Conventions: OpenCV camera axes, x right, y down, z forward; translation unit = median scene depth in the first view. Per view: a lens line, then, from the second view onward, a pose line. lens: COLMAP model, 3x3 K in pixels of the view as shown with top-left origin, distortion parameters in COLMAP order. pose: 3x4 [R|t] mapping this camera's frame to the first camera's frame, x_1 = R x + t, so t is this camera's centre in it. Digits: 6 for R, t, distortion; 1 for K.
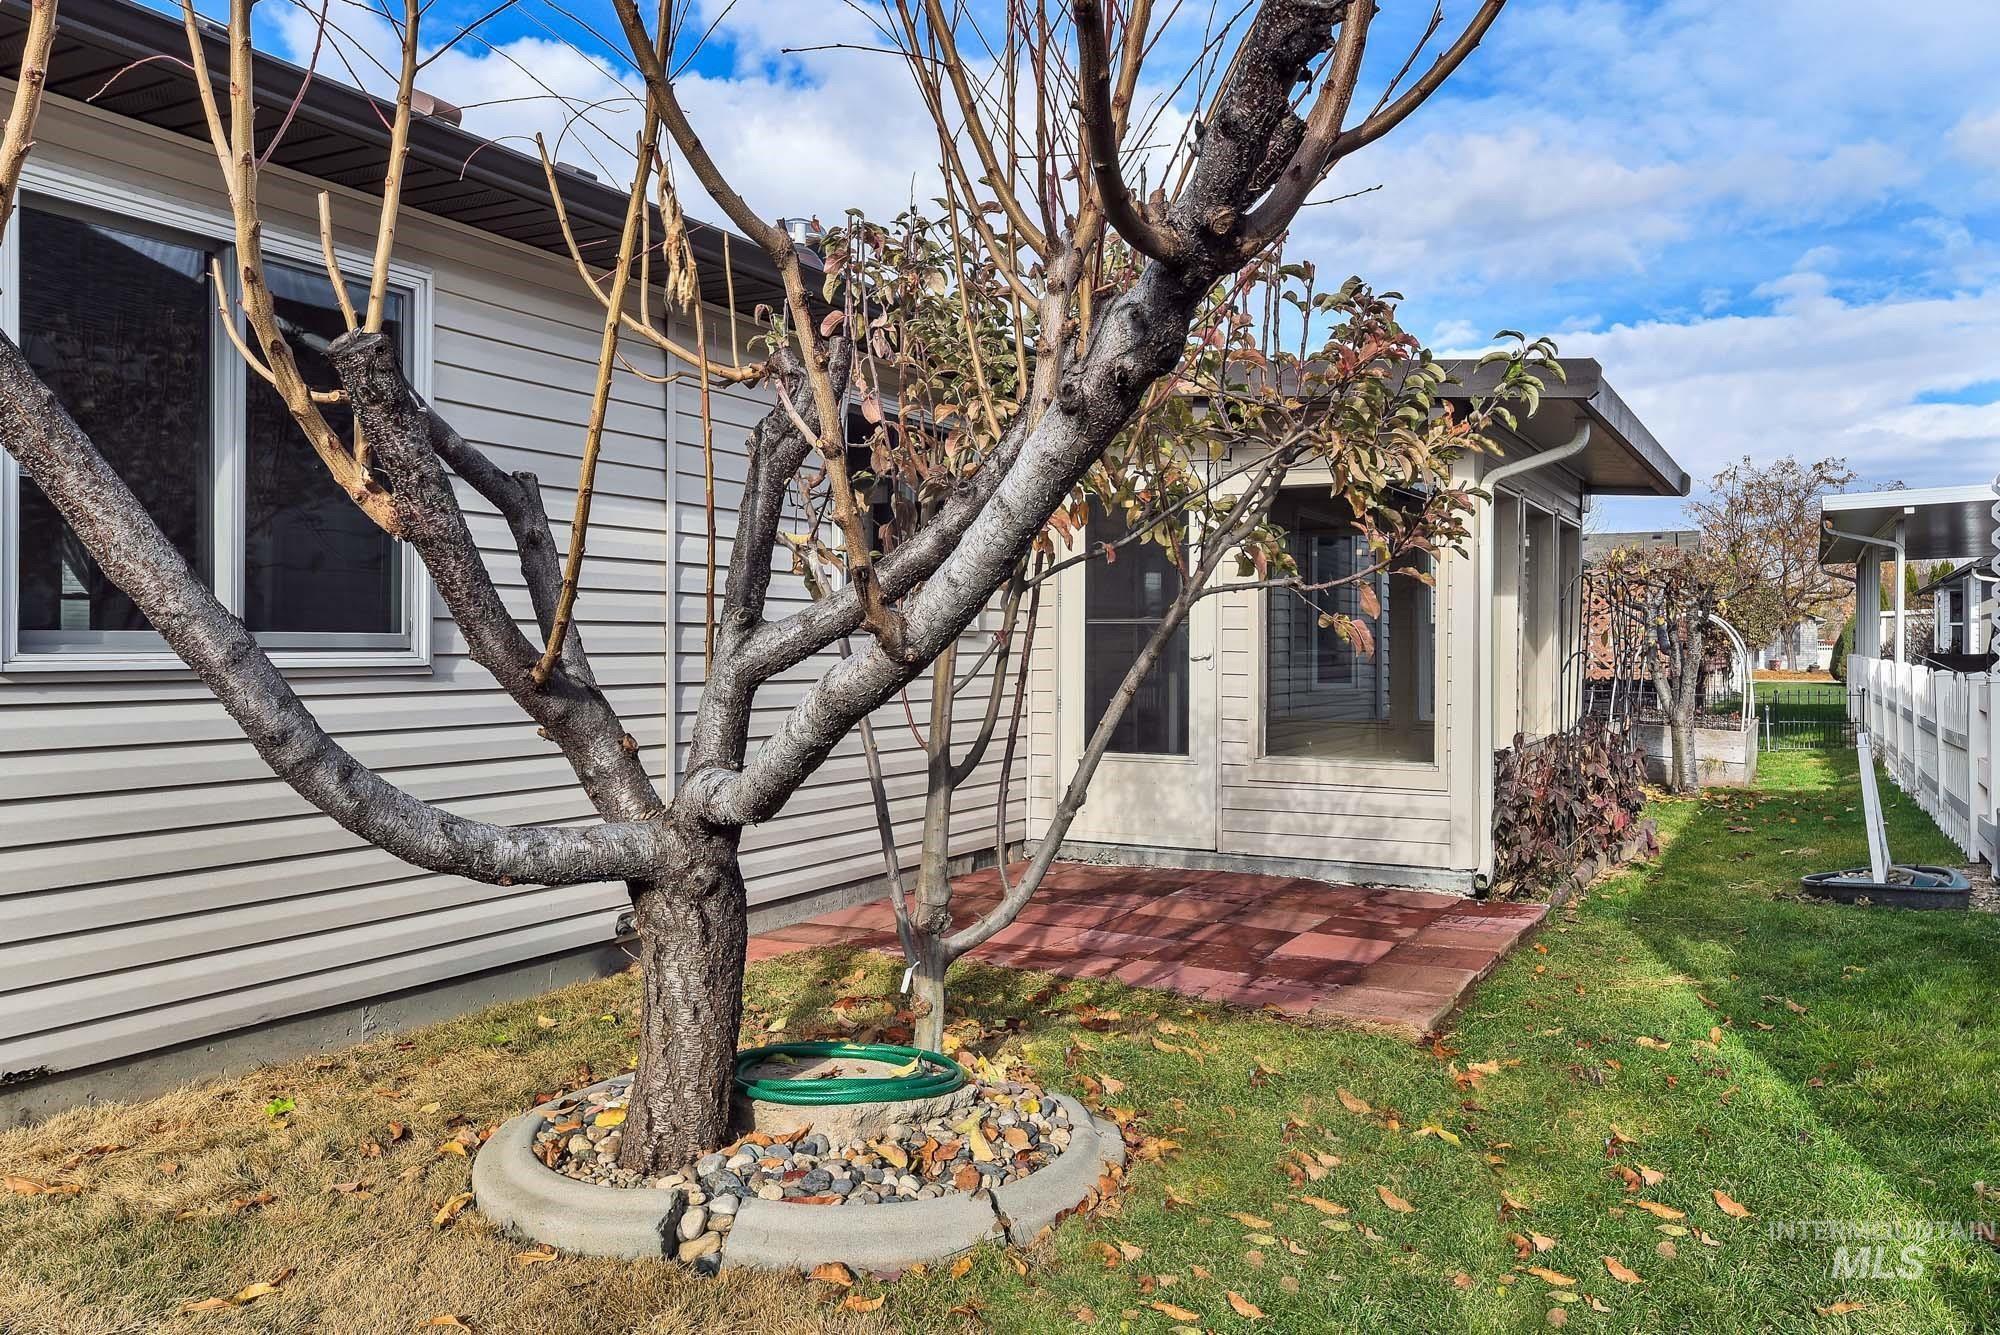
lens RADIAL K [[1468.4, 0, 1001.6], [0, 1468.4, 662.0], [0, 0, 1]] dist [0.001297, -0.005869]
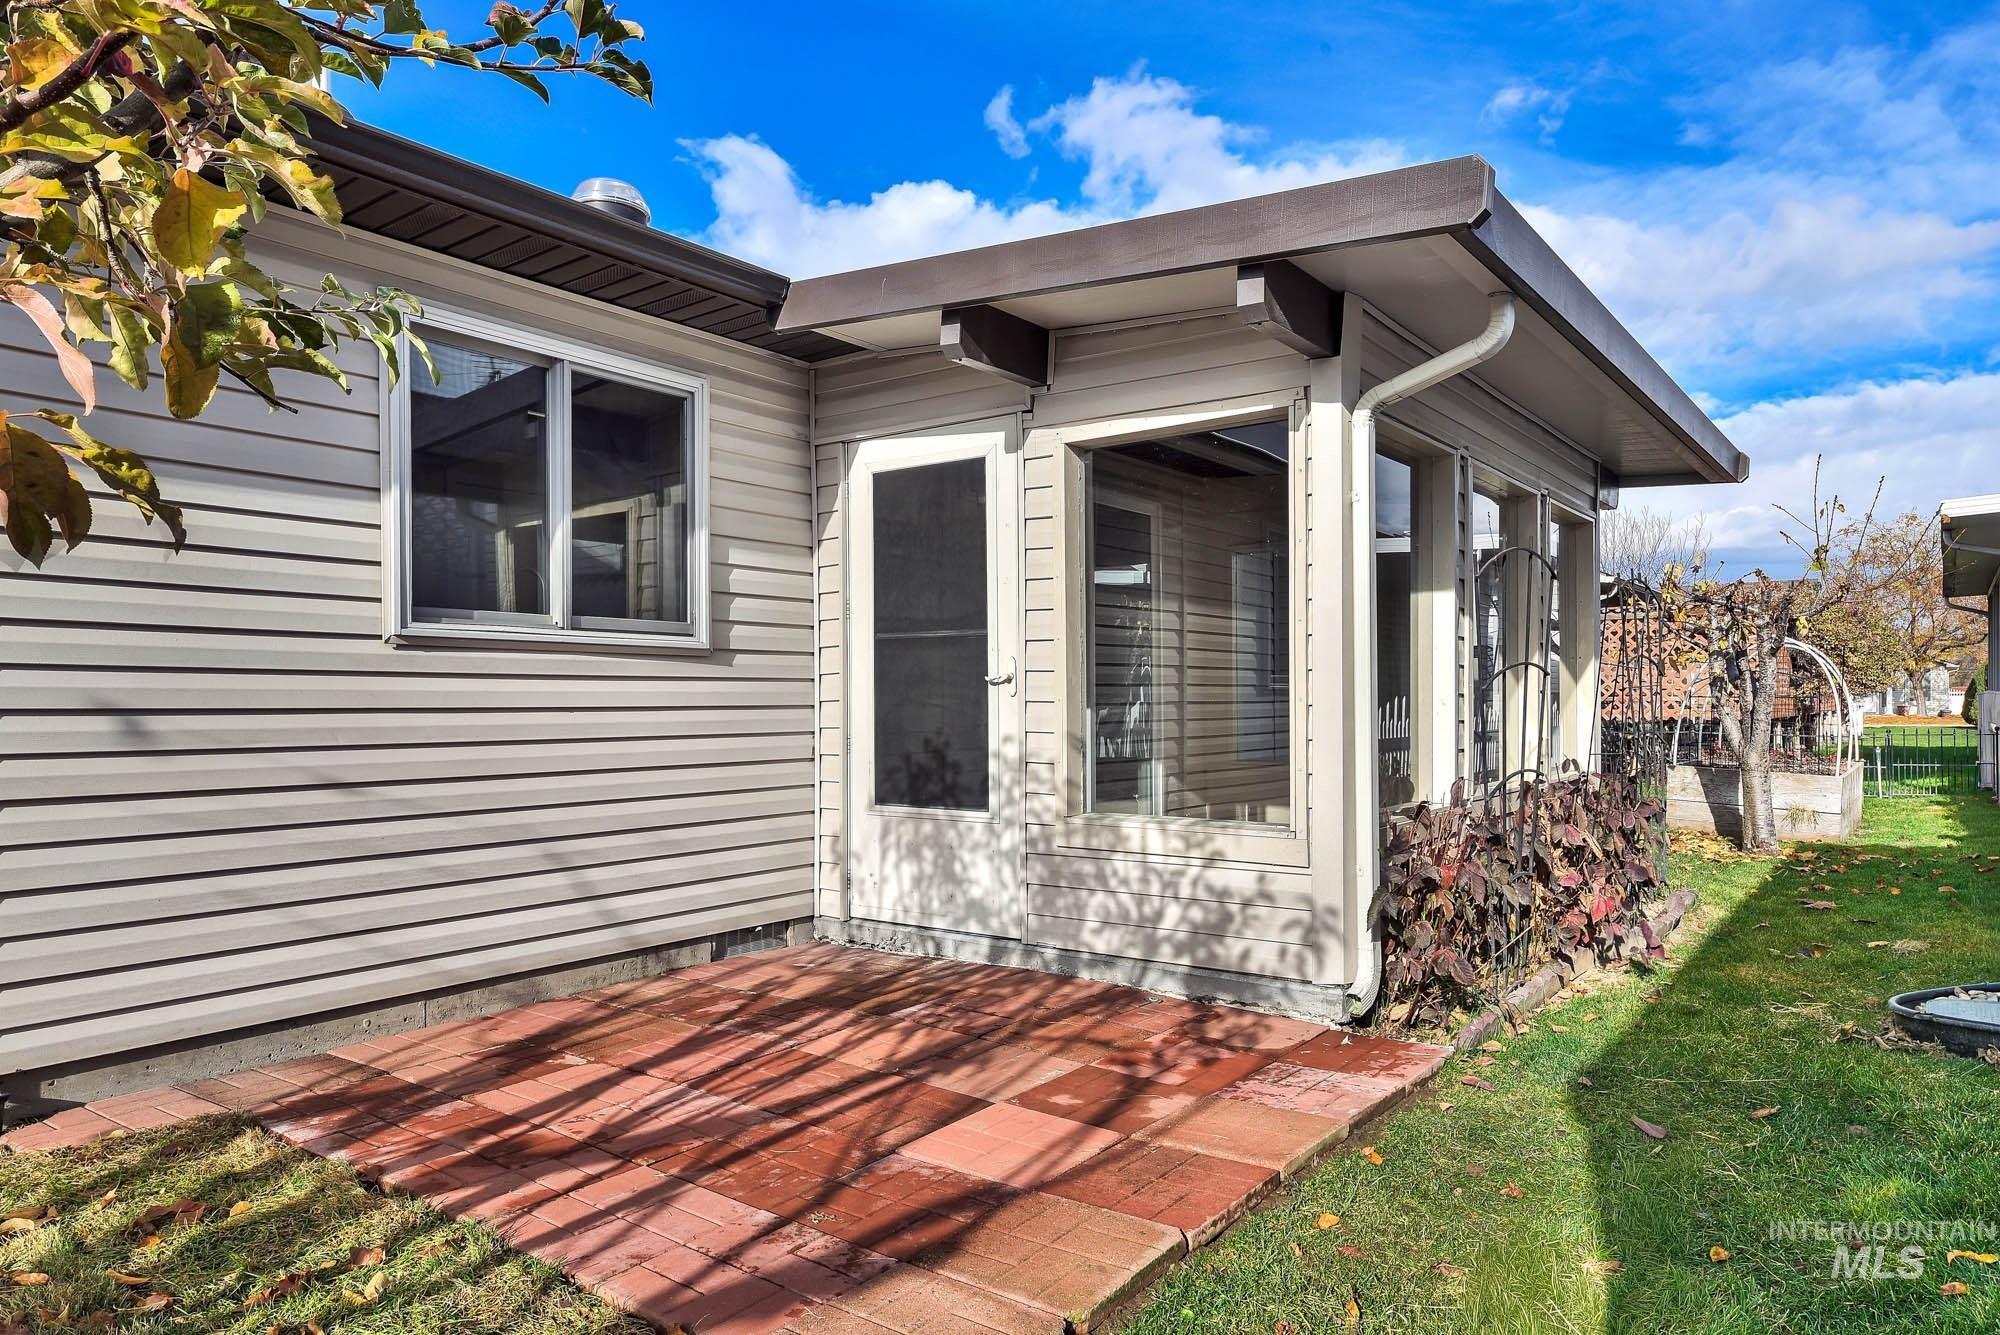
lens RADIAL K [[1252.5, 0, 990.3], [0, 1252.5, 714.6], [0, 0, 1]] dist [0.003577, 0.004737]
pose [[0.989382, -0.011627, -0.144869, 0.215340], [0.011138, 0.999929, -0.004182, 0.015886], [0.144908, 0.002524, 0.989442, 0.360637]]
